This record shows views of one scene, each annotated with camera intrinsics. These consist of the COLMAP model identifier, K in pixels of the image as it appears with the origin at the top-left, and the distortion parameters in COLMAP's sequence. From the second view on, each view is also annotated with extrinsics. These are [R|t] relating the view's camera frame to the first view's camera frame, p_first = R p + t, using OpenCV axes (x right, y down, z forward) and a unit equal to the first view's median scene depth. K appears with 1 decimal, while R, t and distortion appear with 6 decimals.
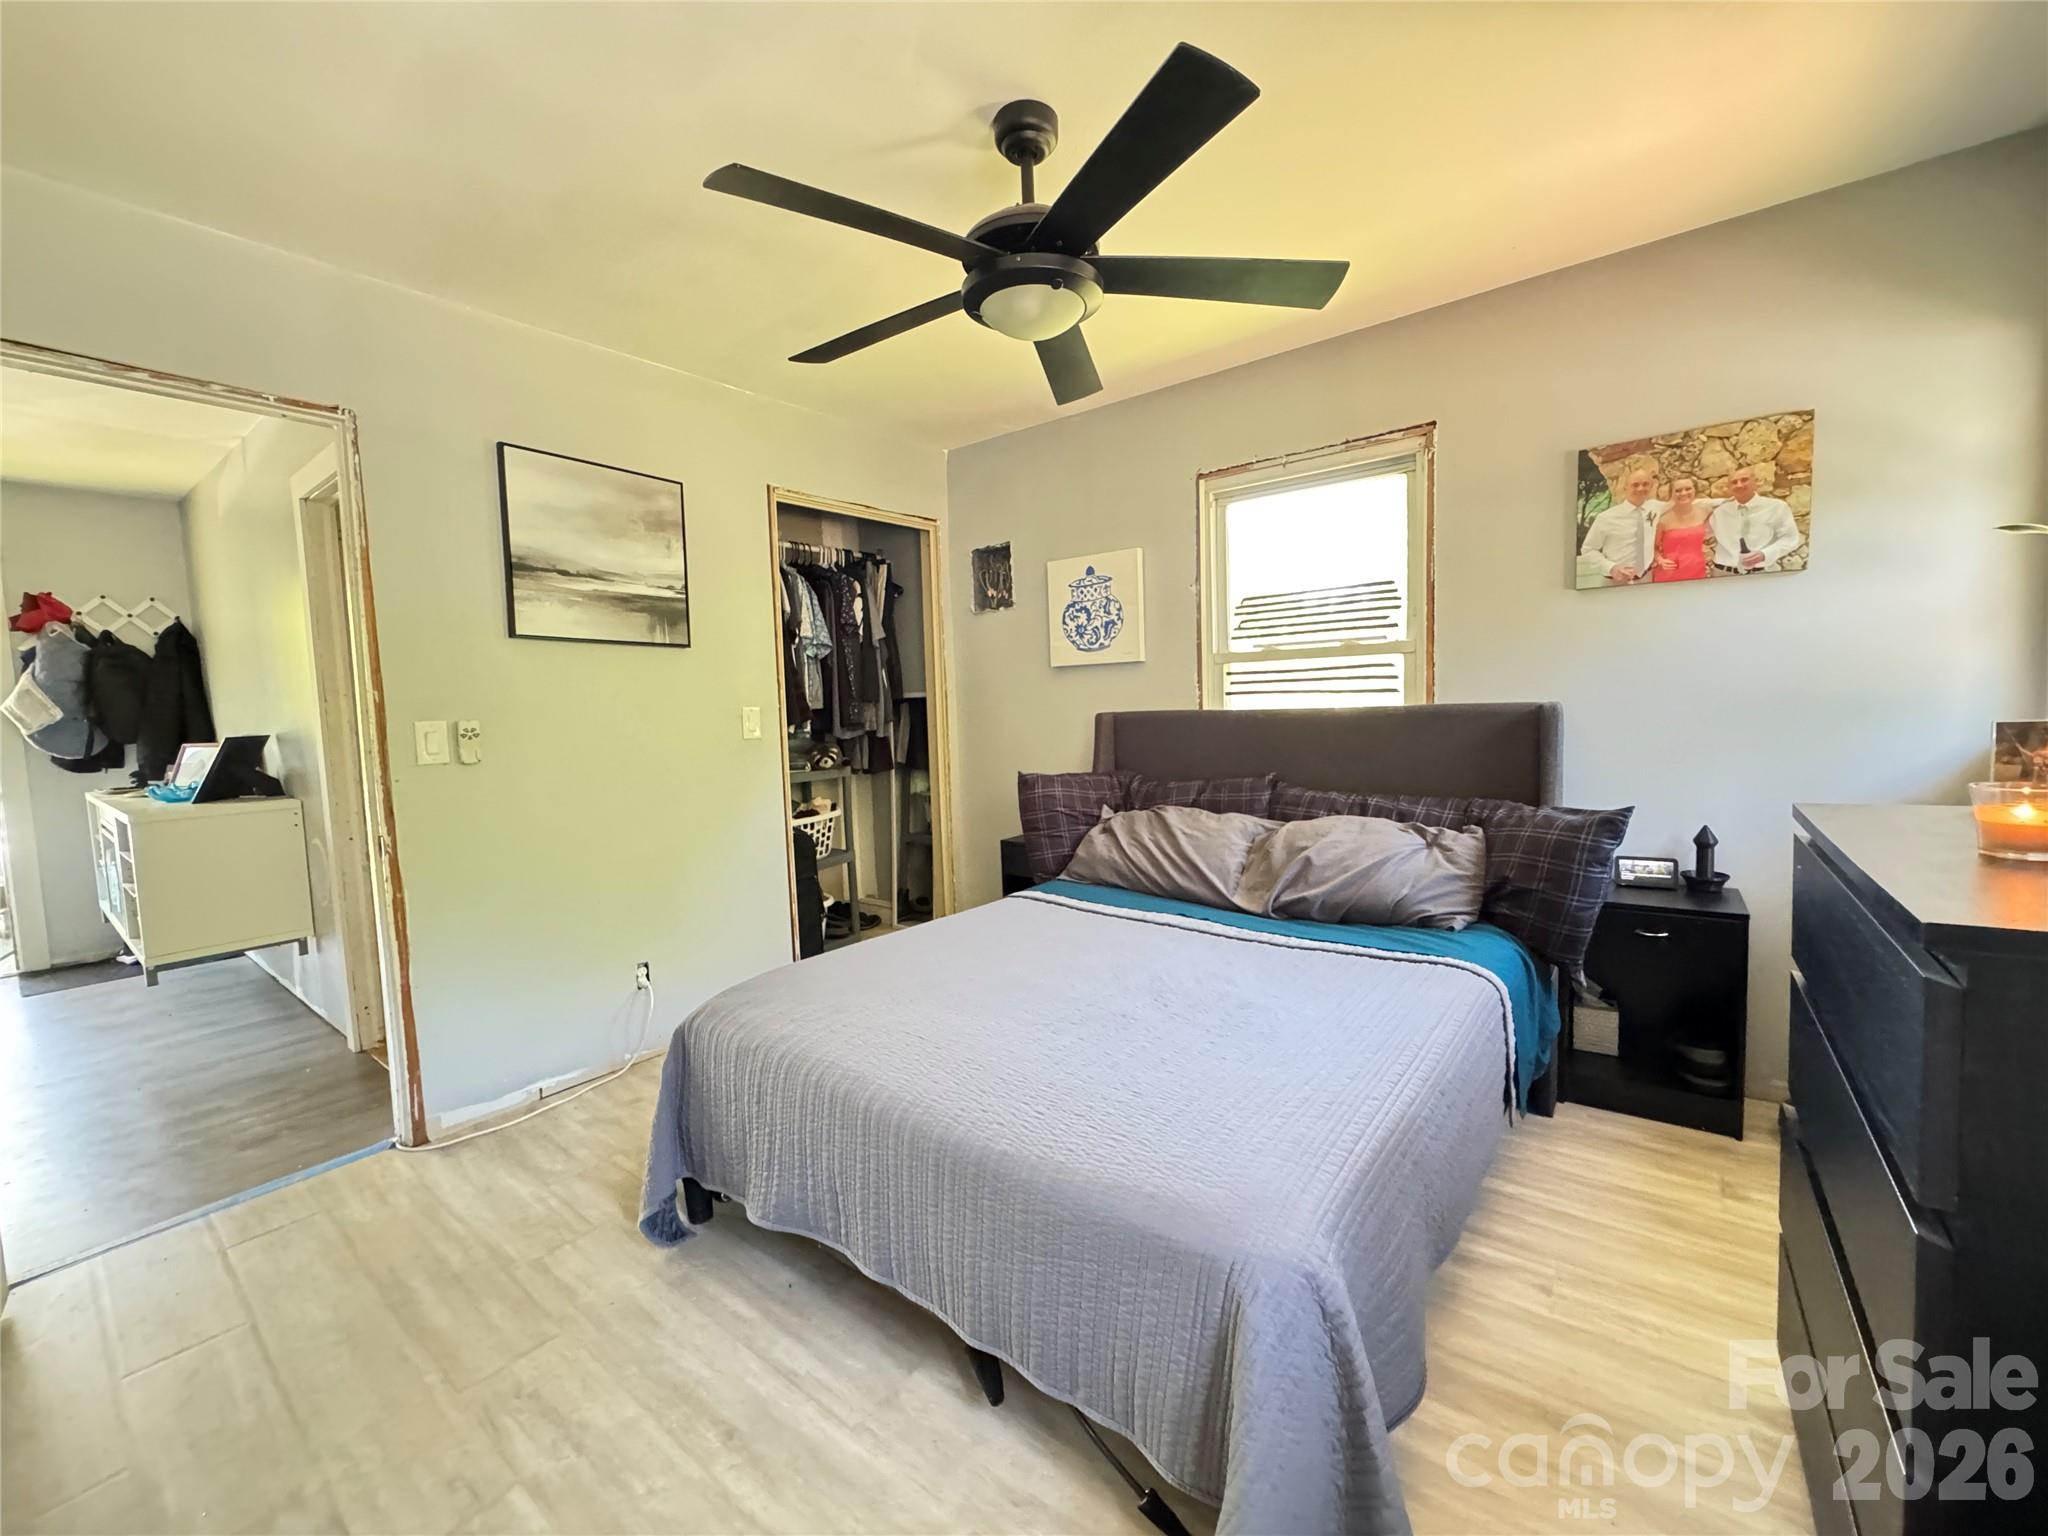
lens RADIAL K [[818.8, 0, 1019.6], [0, 818.8, 767.7], [0, 0, 1]] dist [-0.000739, -0.000026]
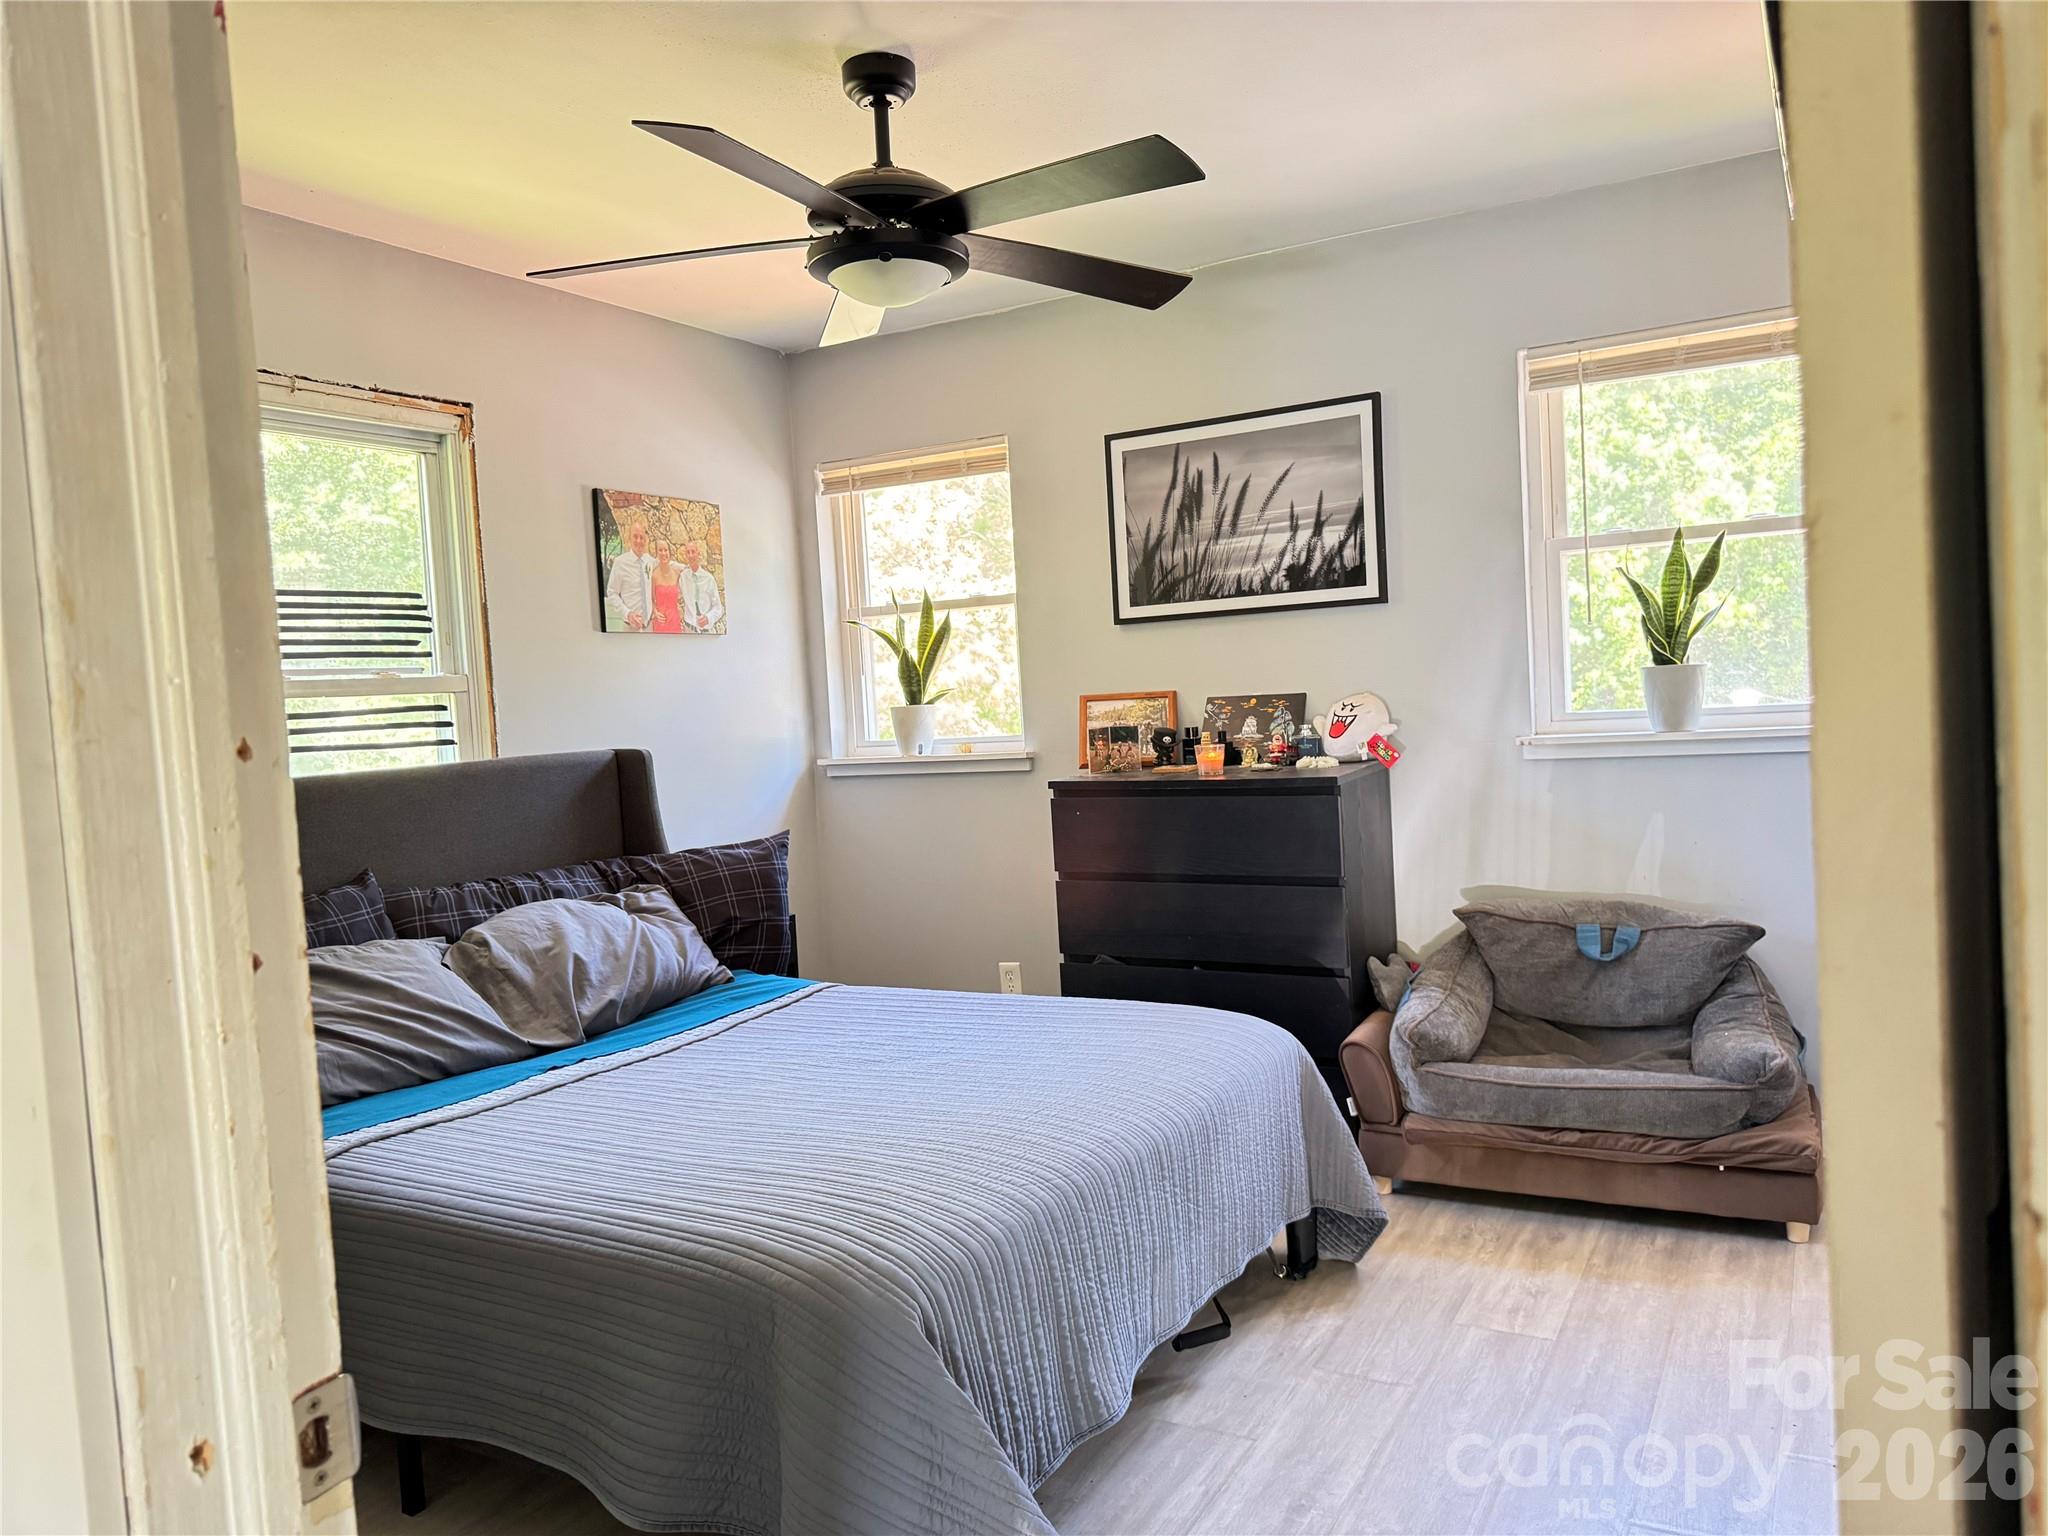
lens RADIAL K [[1450.0, 0, 1020.0], [0, 1450.0, 771.8], [0, 0, 1]] dist [-0.000069, -0.010997]
pose [[-0.152677, -0.012610, 0.988196, -1.097289], [0.135954, 0.990144, 0.033640, -0.050150], [-0.978880, 0.139485, -0.149458, 0.833788]]
